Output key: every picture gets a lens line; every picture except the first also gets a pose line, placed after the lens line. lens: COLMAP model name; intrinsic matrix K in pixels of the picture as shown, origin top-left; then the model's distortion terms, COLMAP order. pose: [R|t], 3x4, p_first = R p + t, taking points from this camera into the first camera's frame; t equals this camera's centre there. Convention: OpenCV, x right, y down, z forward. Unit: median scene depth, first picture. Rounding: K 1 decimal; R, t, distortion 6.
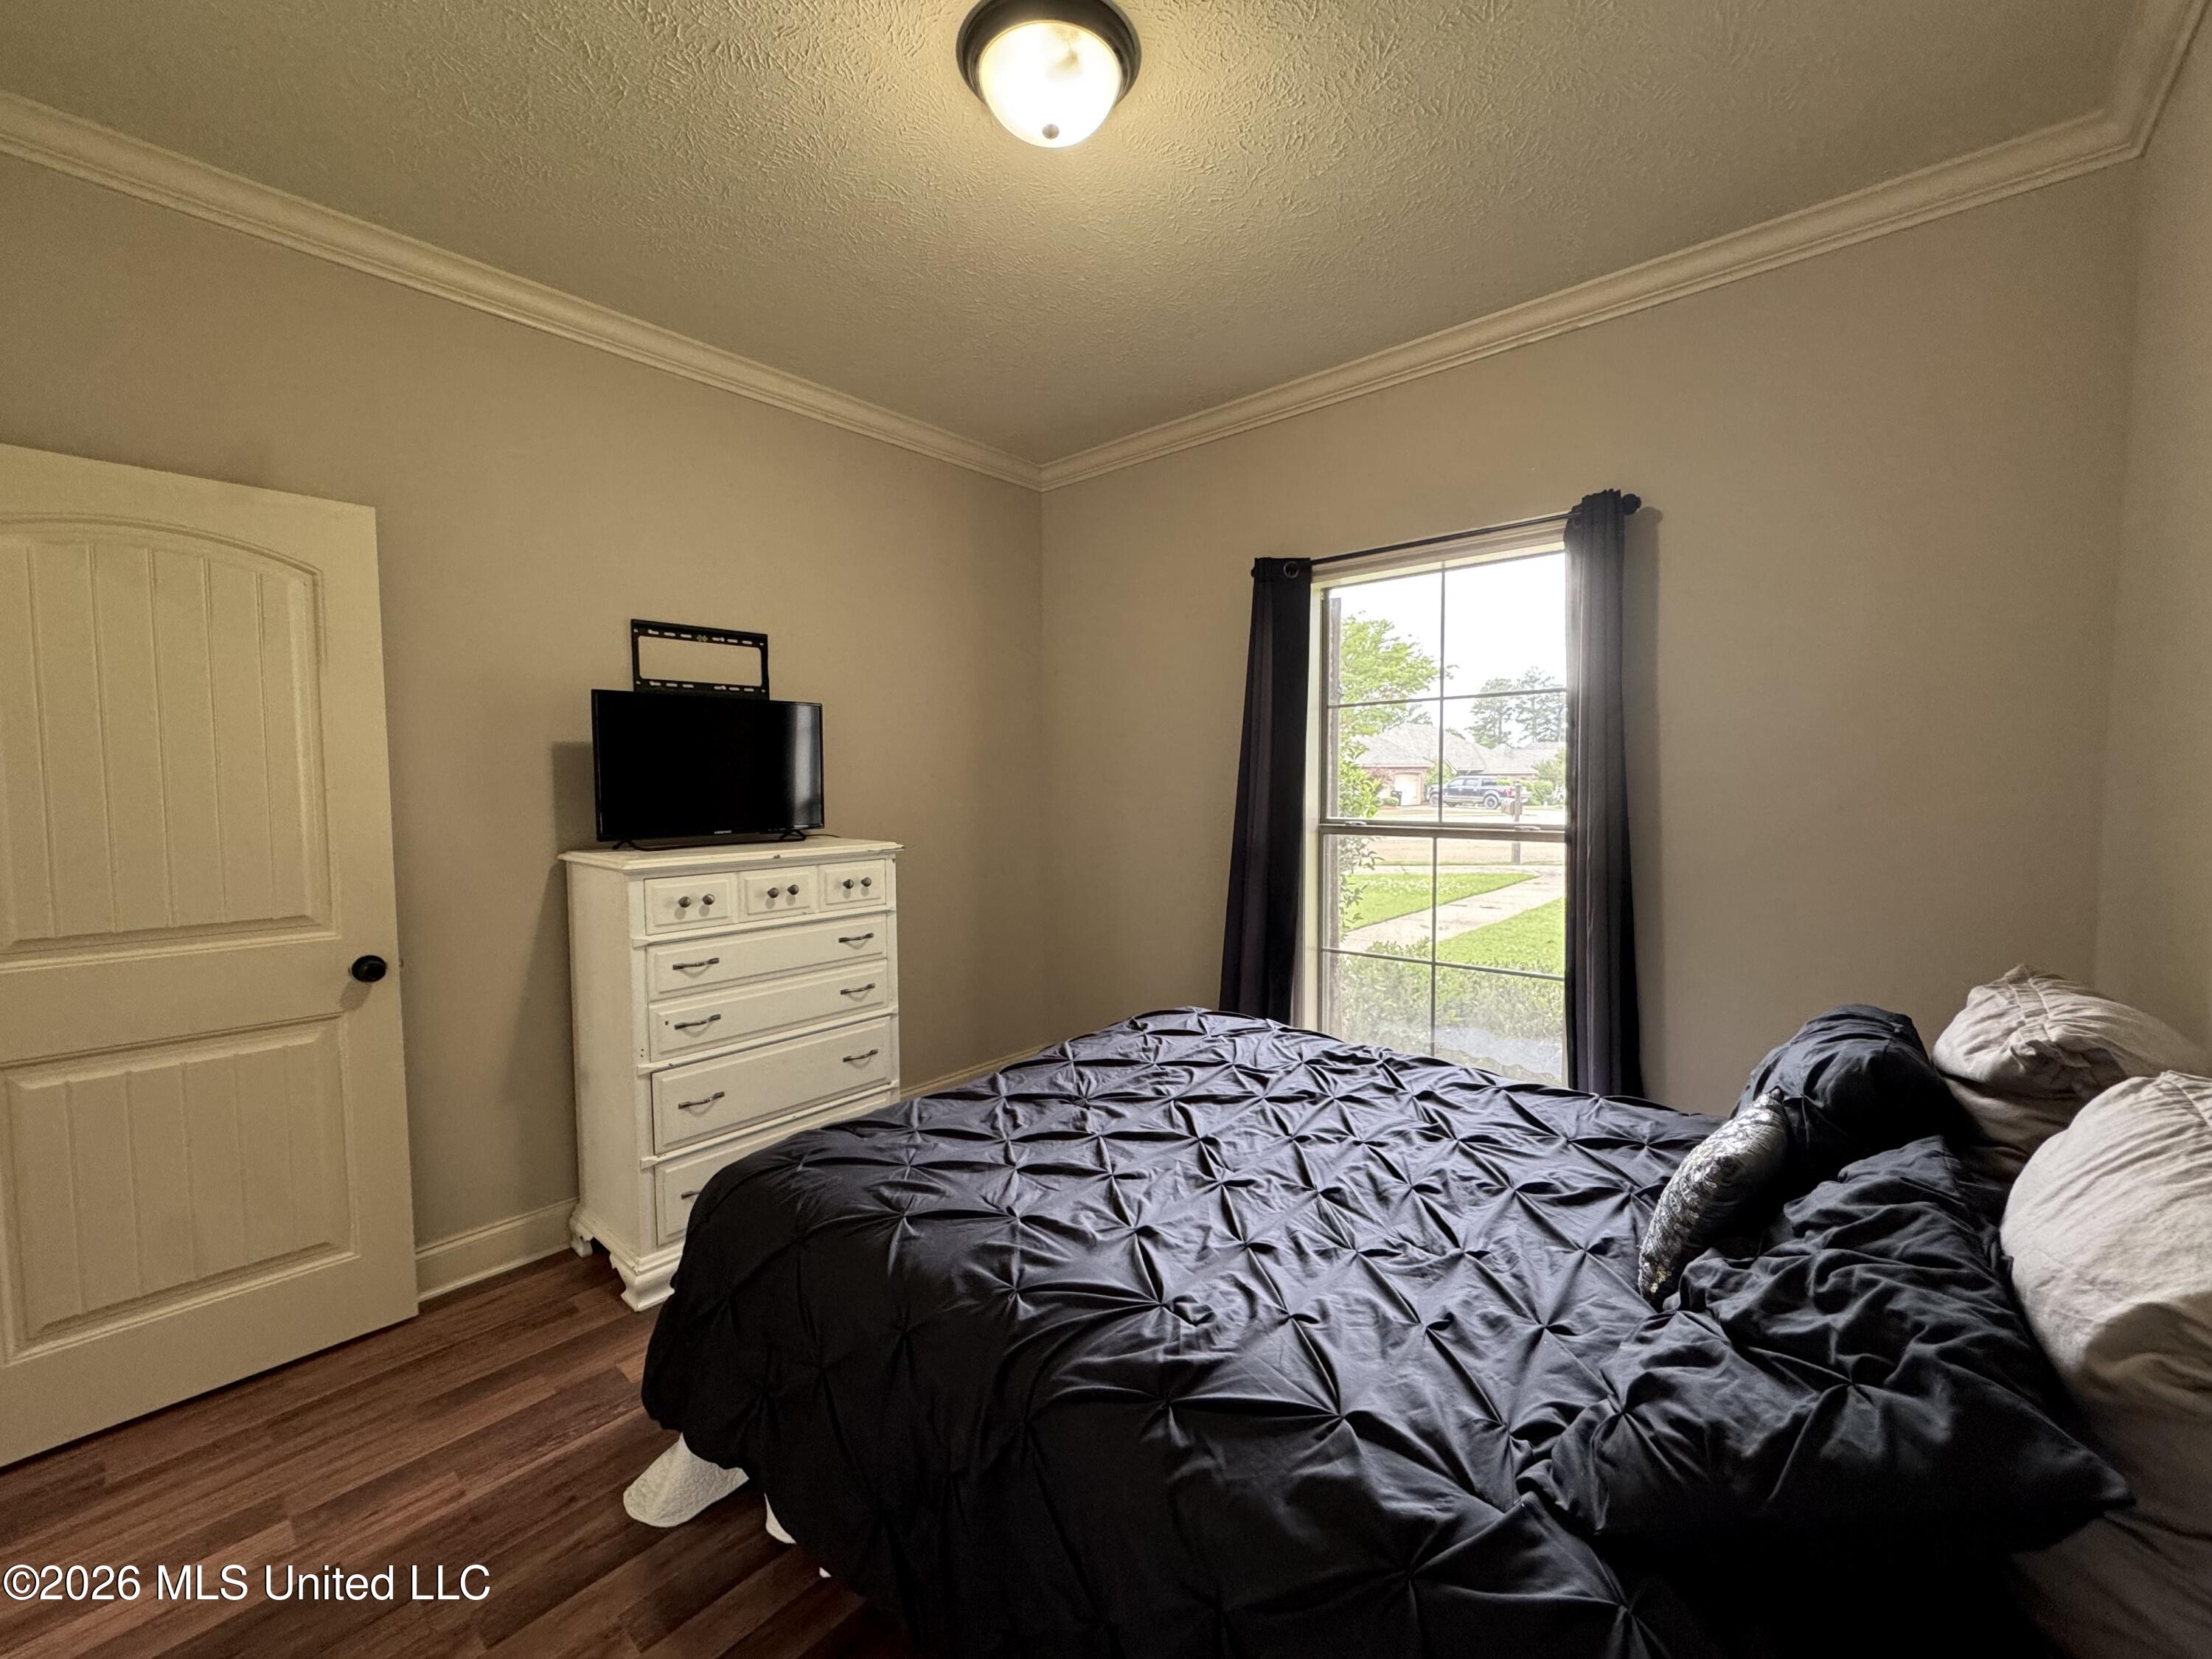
lens RADIAL K [[884.1, 0, 1108.3], [0, 884.1, 818.5], [0, 0, 1]] dist [-0.002928, -0.000138]
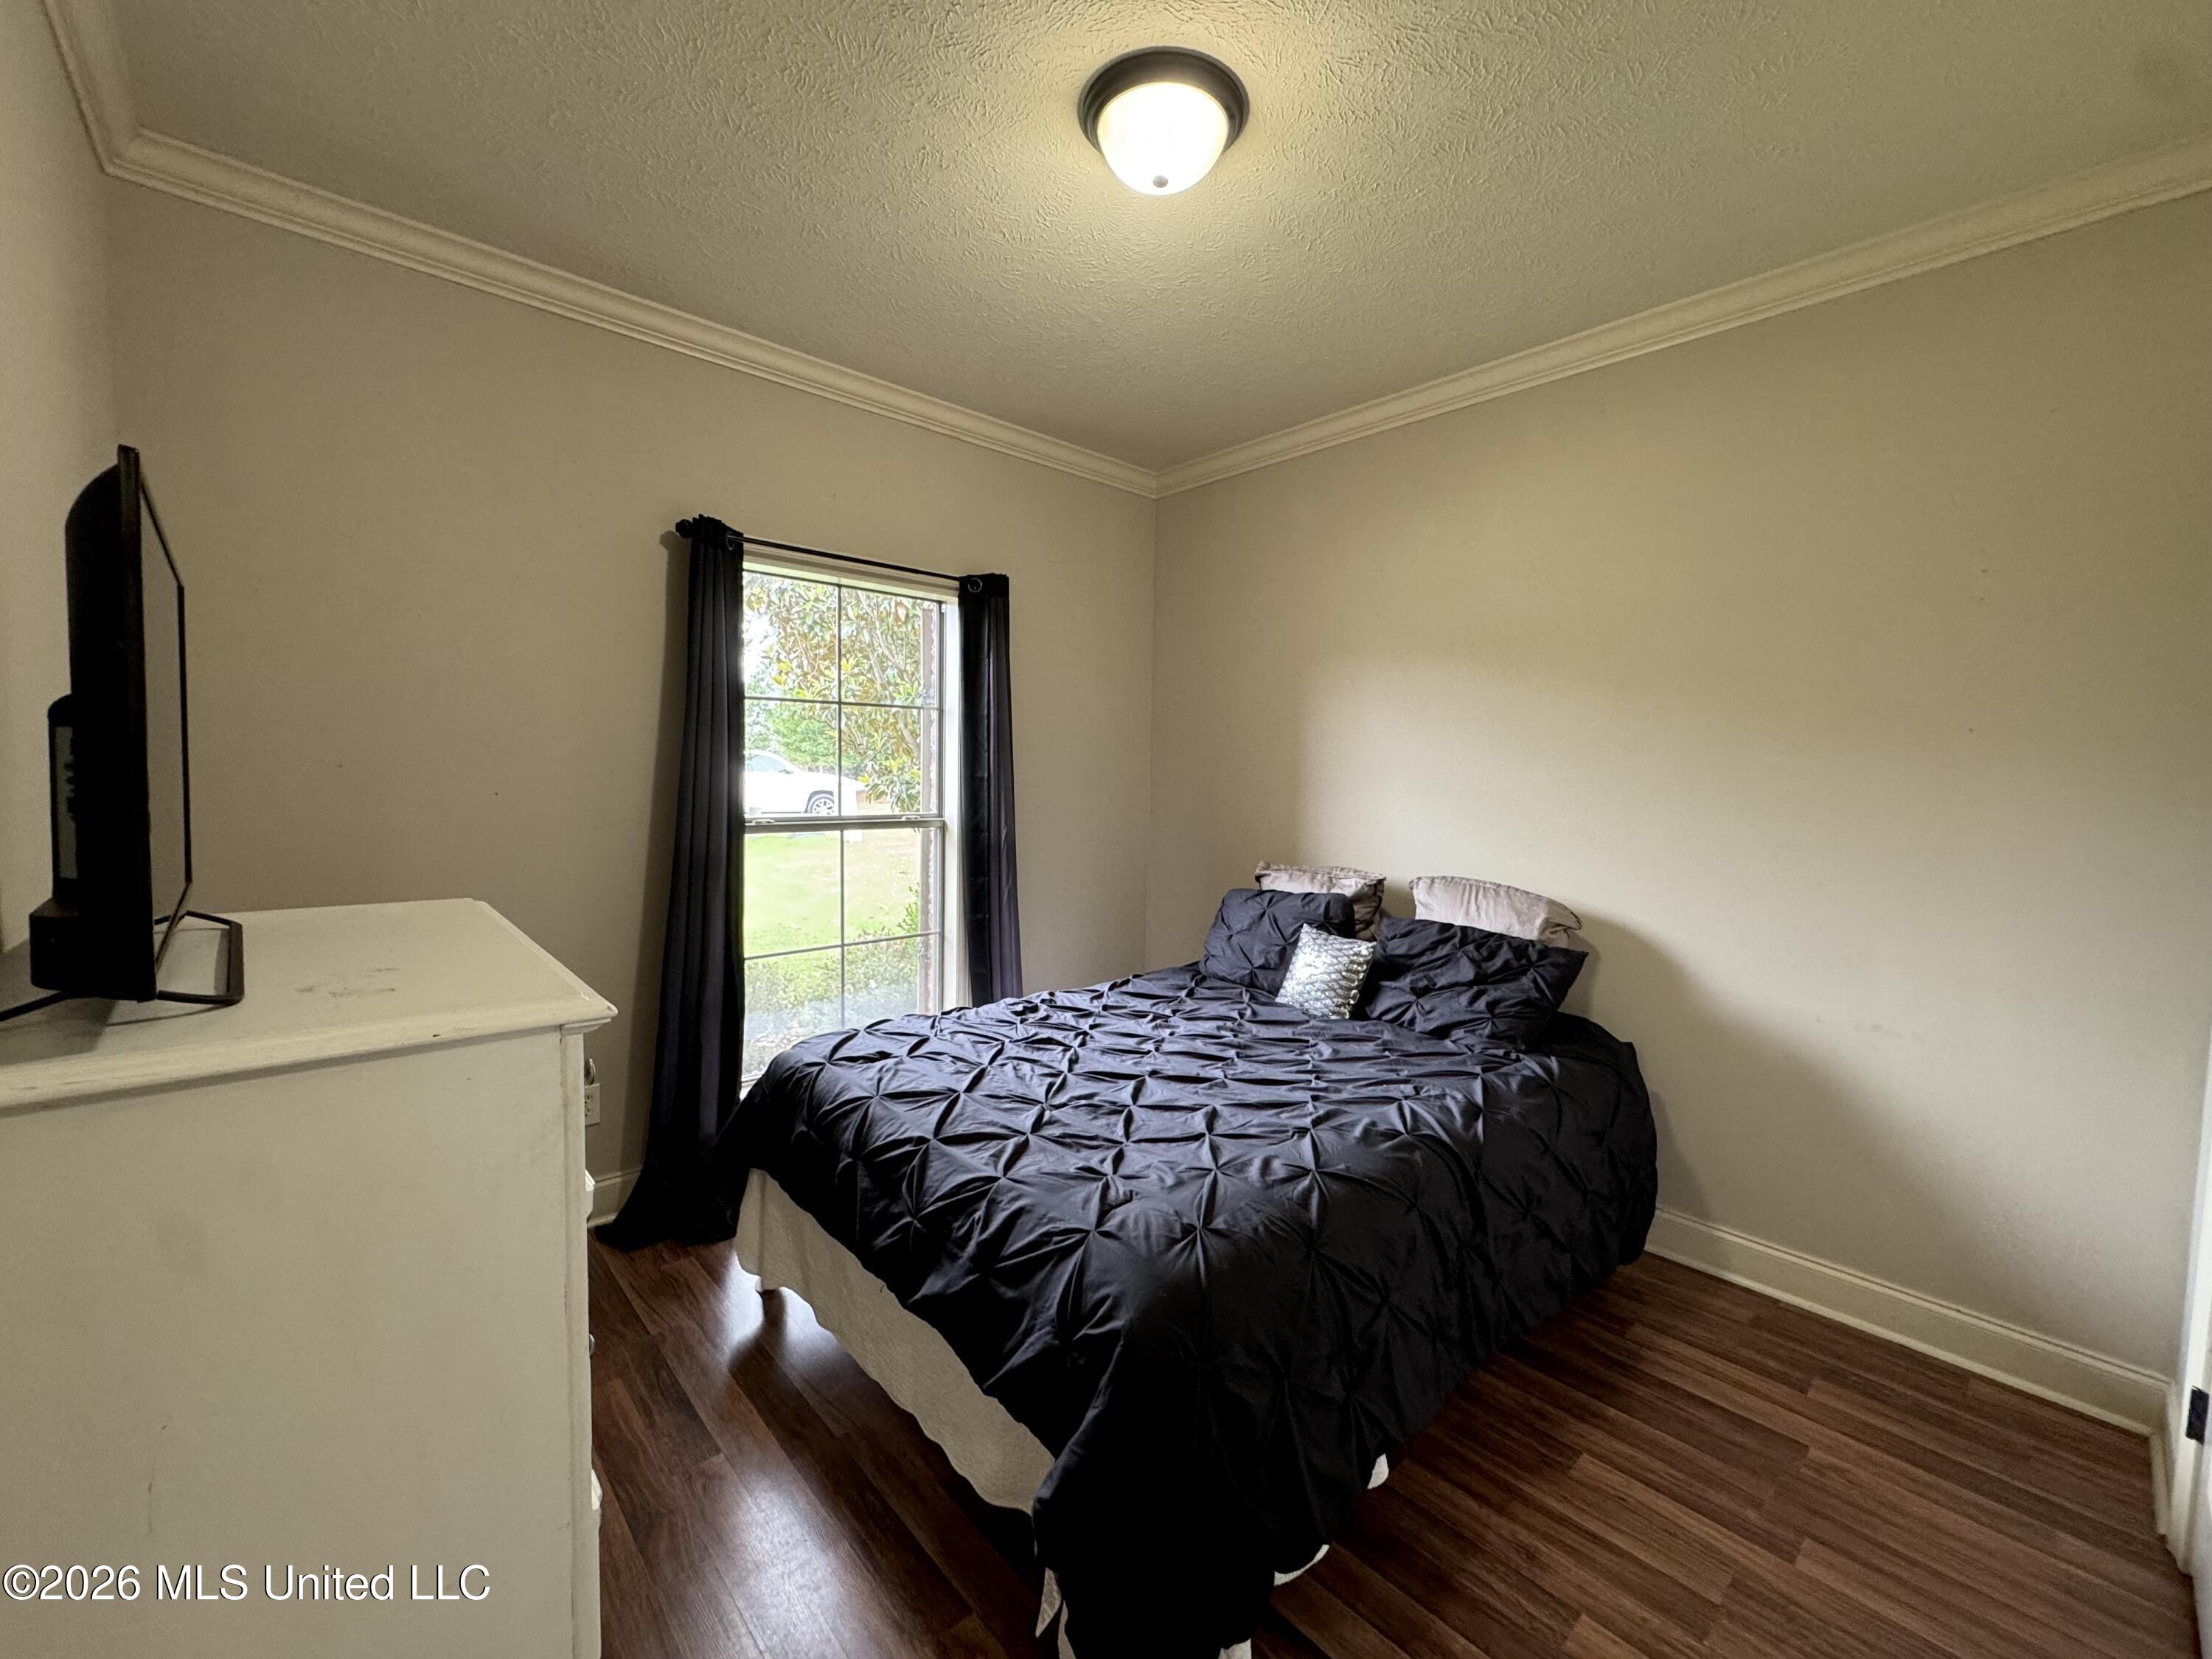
lens RADIAL K [[884.1, 0, 1101.3], [0, 884.1, 821.9], [0, 0, 1]] dist [-0.002928, -0.000138]
pose [[0.127842, -0.052266, 0.990416, -0.767386], [0.025341, 0.998457, 0.049419, -0.039616], [-0.991471, 0.018781, 0.128969, 0.617628]]
